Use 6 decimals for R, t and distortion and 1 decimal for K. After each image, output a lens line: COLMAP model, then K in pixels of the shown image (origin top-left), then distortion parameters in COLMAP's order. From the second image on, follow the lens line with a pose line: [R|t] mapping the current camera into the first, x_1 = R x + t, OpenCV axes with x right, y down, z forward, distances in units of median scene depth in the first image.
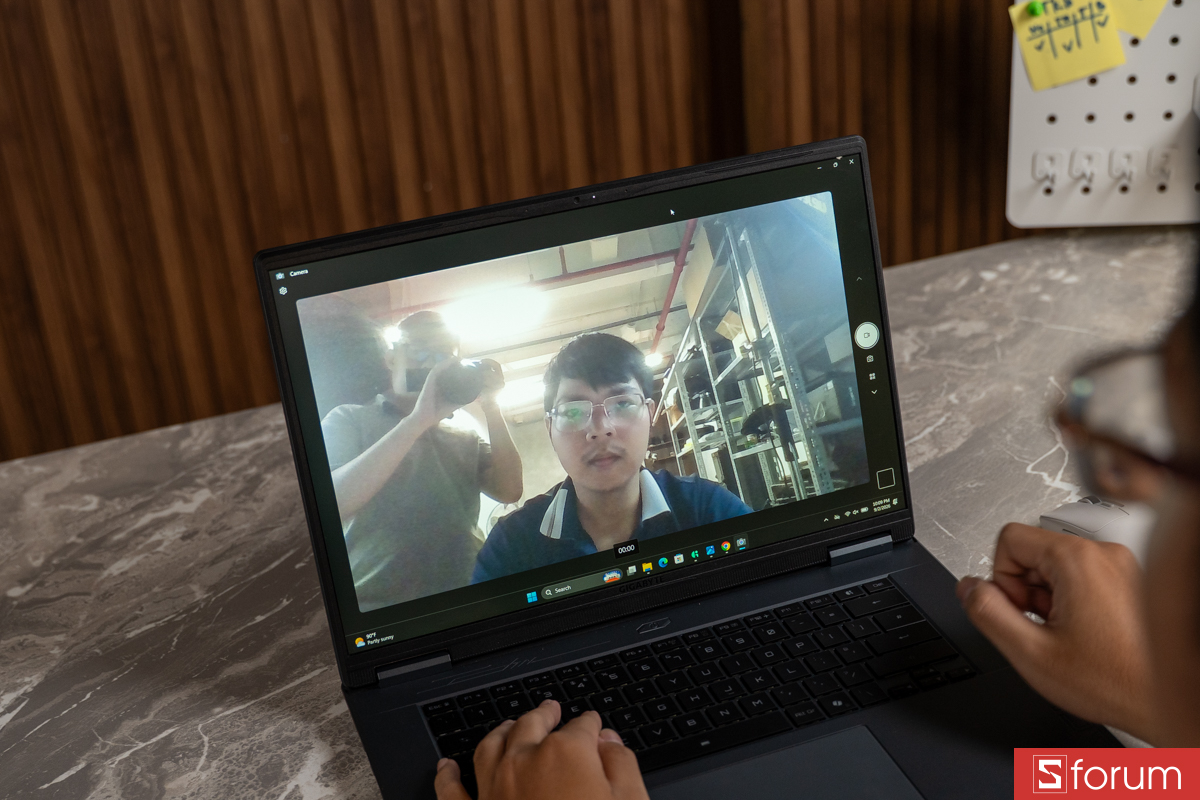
lens RADIAL K [[1682.0, 0, 600.0], [0, 1682.0, 400.0], [0, 0, 1]] dist [-0.070630, -0.017881]
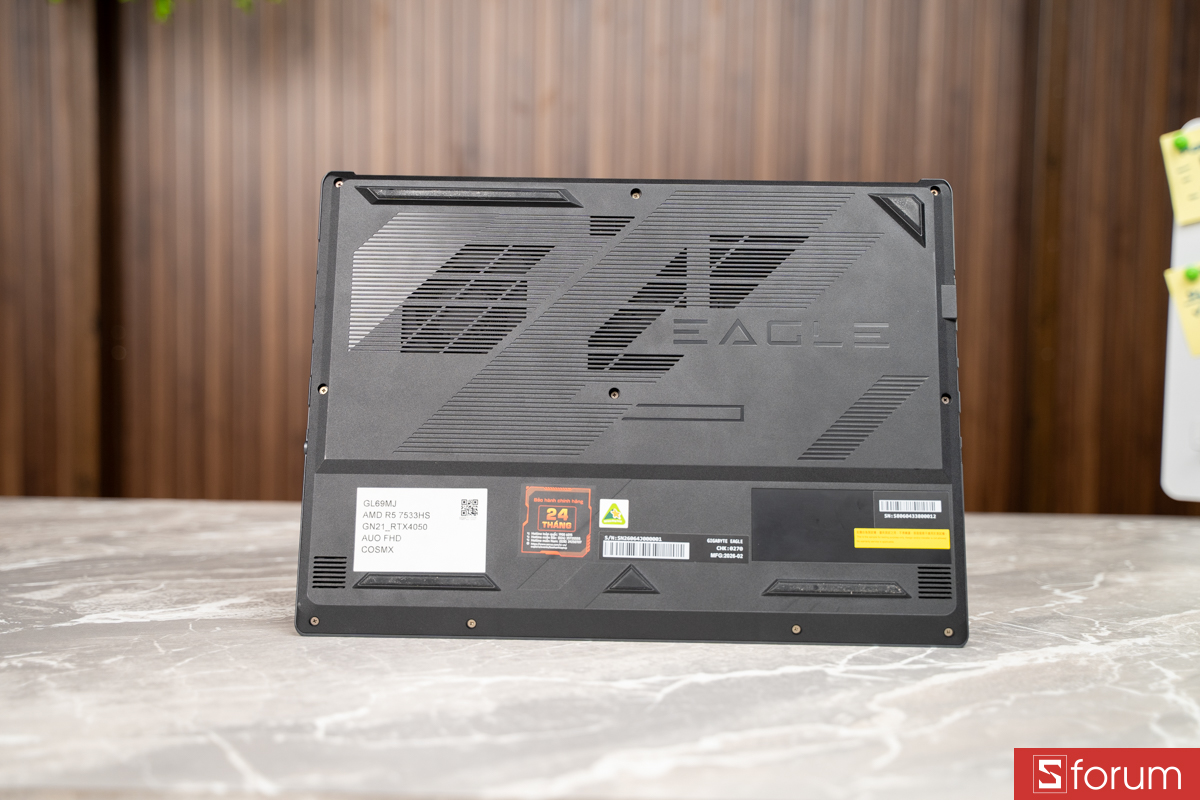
lens RADIAL K [[1522.0, 0, 600.0], [0, 1522.0, 400.0], [0, 0, 1]] dist [0.030134, 0.103170]
pose [[0.932330, 0.111537, -0.343978, 0.292481], [-0.235908, 0.908544, -0.344812, 0.292436], [0.274060, 0.402626, 0.873375, 0.109765]]
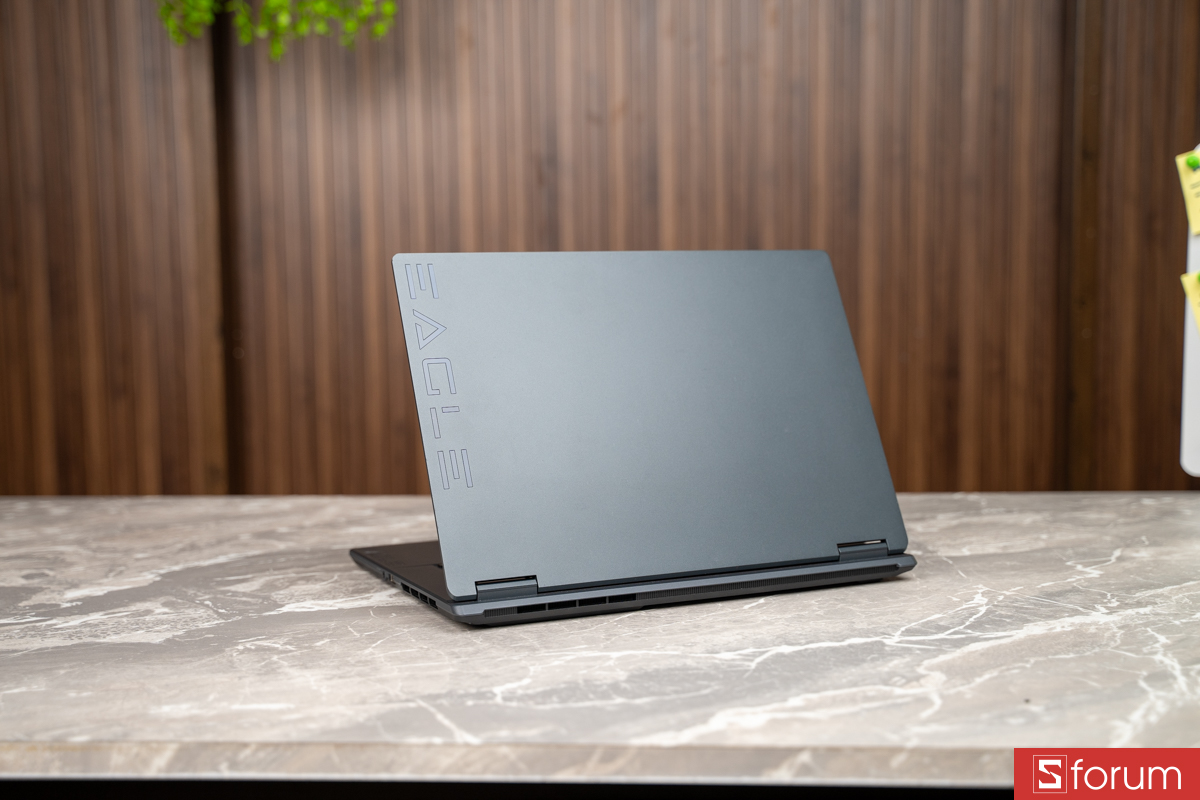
lens RADIAL K [[1522.0, 0, 600.0], [0, 1522.0, 400.0], [0, 0, 1]] dist [0.030134, 0.103170]
pose [[0.921643, 0.099712, -0.375009, 0.323993], [-0.225072, 0.924613, -0.307300, 0.315546], [0.316097, 0.367625, 0.874605, -0.055311]]
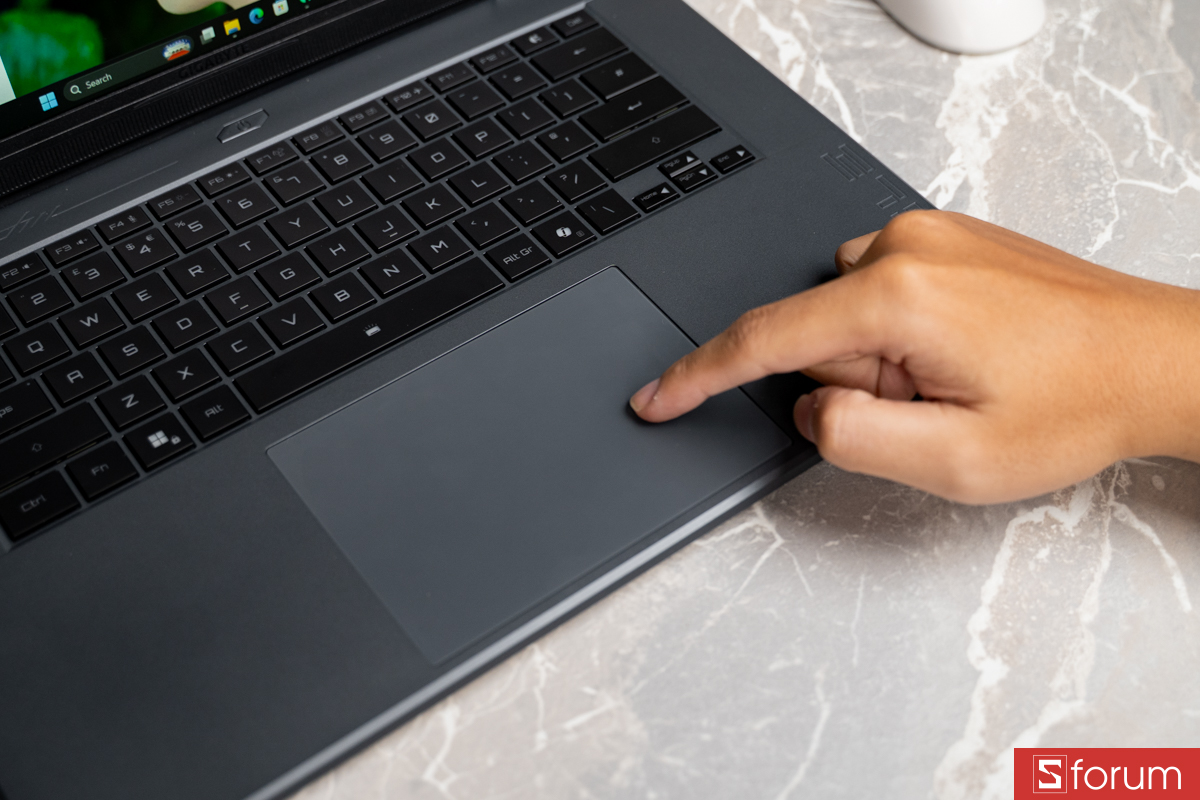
lens RADIAL K [[1592.1, 0, 600.0], [0, 1592.1, 400.0], [0, 0, 1]] dist [-0.106831, 0.102273]
pose [[0.942245, -0.167955, 0.289769, -0.029076], [0.039786, 0.915179, 0.401080, -0.006858], [-0.332554, -0.366386, 0.869005, 0.346389]]
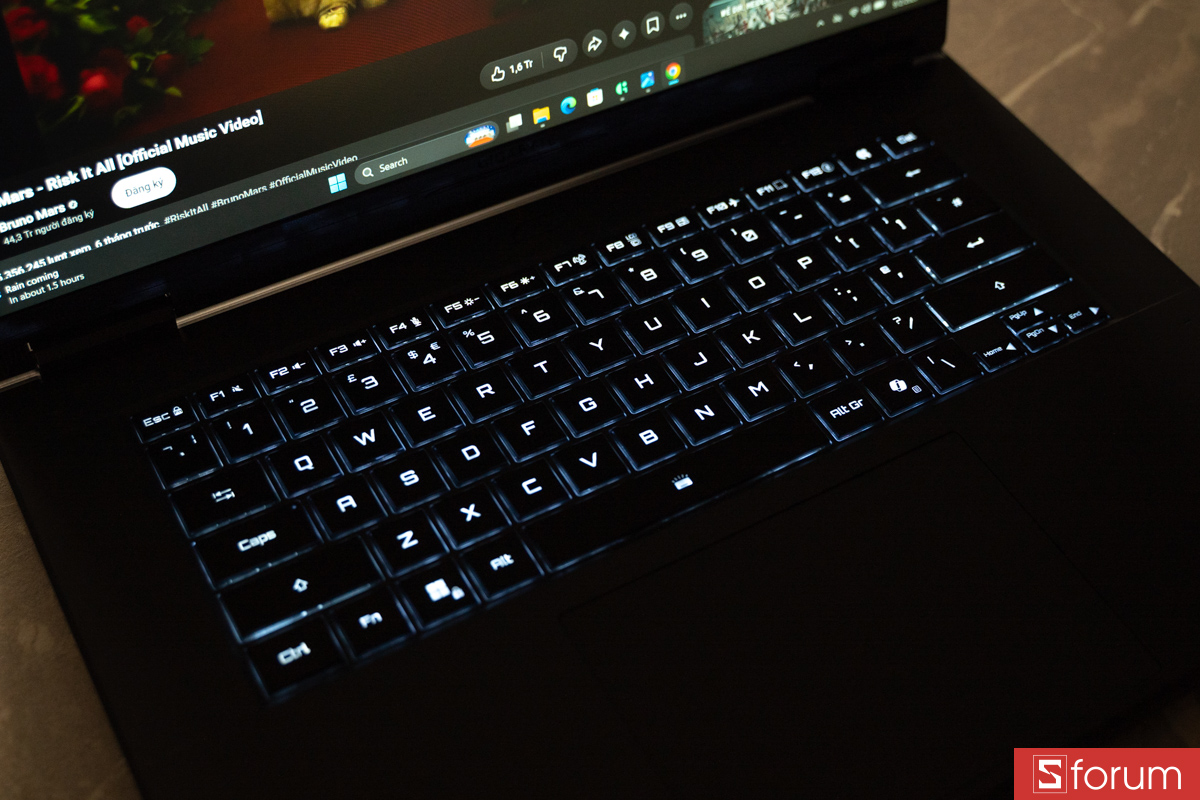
lens RADIAL K [[1554.2, 0, 600.0], [0, 1554.2, 400.0], [0, 0, 1]] dist [-0.112198, 0.030800]
pose [[0.974555, -0.063993, 0.214822, -0.056253], [-0.022421, 0.925746, 0.377482, -0.010961], [-0.223026, -0.372693, 0.900755, 0.426202]]
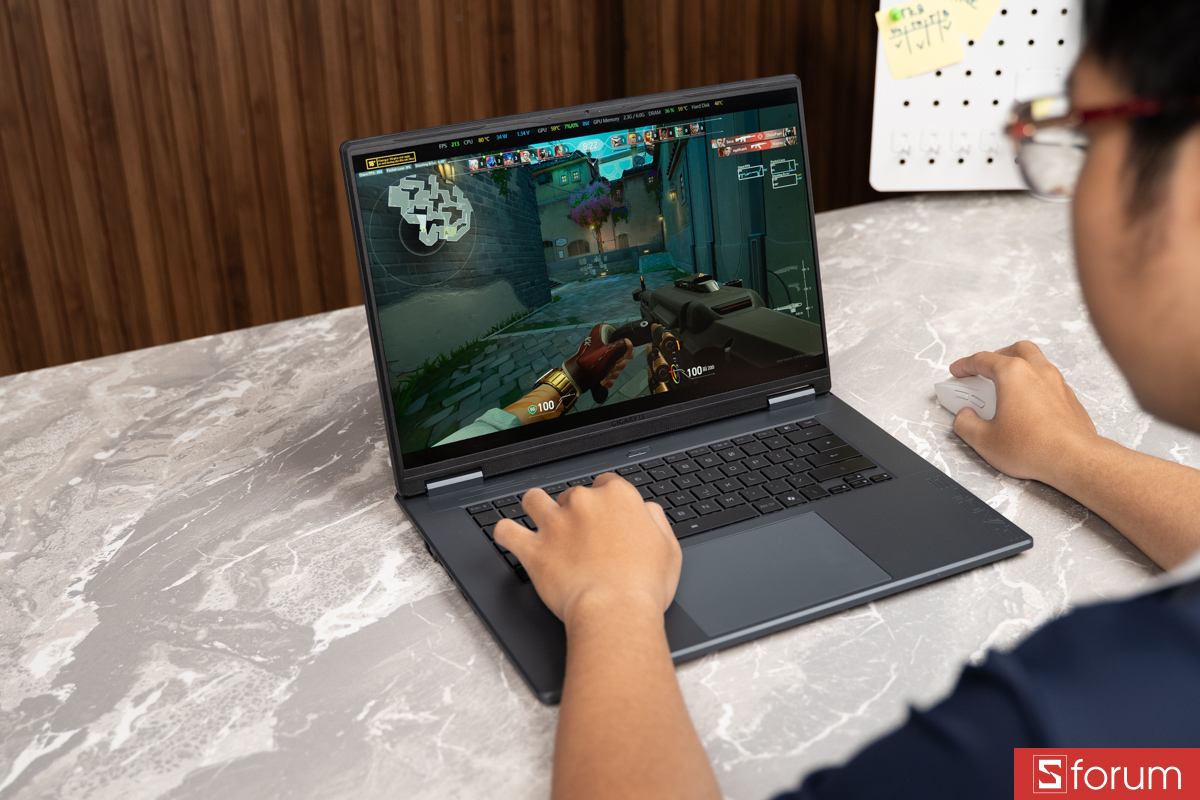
lens RADIAL K [[1480.6, 0, 600.0], [0, 1480.6, 400.0], [0, 0, 1]] dist [-0.125470, 0.102989]
pose [[0.992162, -0.003924, 0.124893, -0.116245], [0.006338, 0.999800, -0.018943, 0.088999], [-0.124794, 0.019586, 0.991989, -0.075905]]
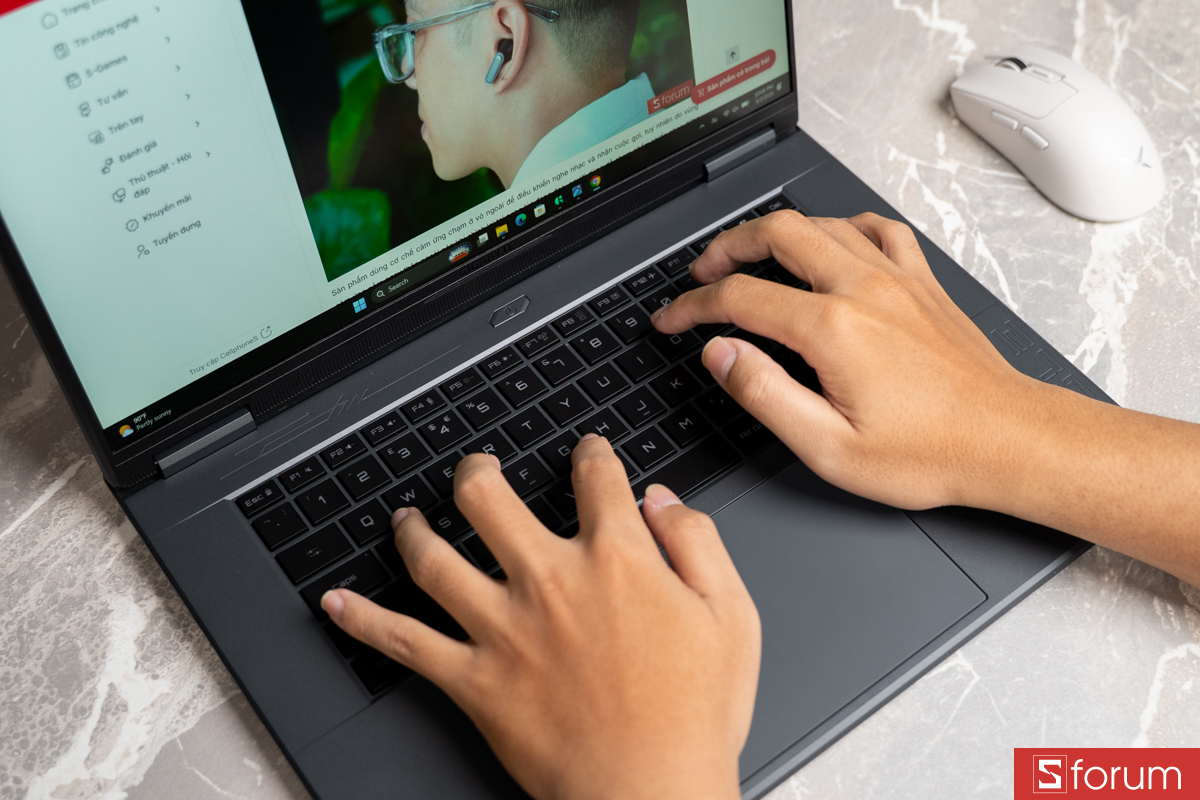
lens RADIAL K [[1480.6, 0, 600.0], [0, 1480.6, 400.0], [0, 0, 1]] dist [-0.125470, 0.102989]
pose [[0.948523, -0.187472, 0.255259, -0.090172], [0.058391, 0.895681, 0.440848, -0.100660], [-0.311278, -0.403250, 0.860521, 0.343244]]
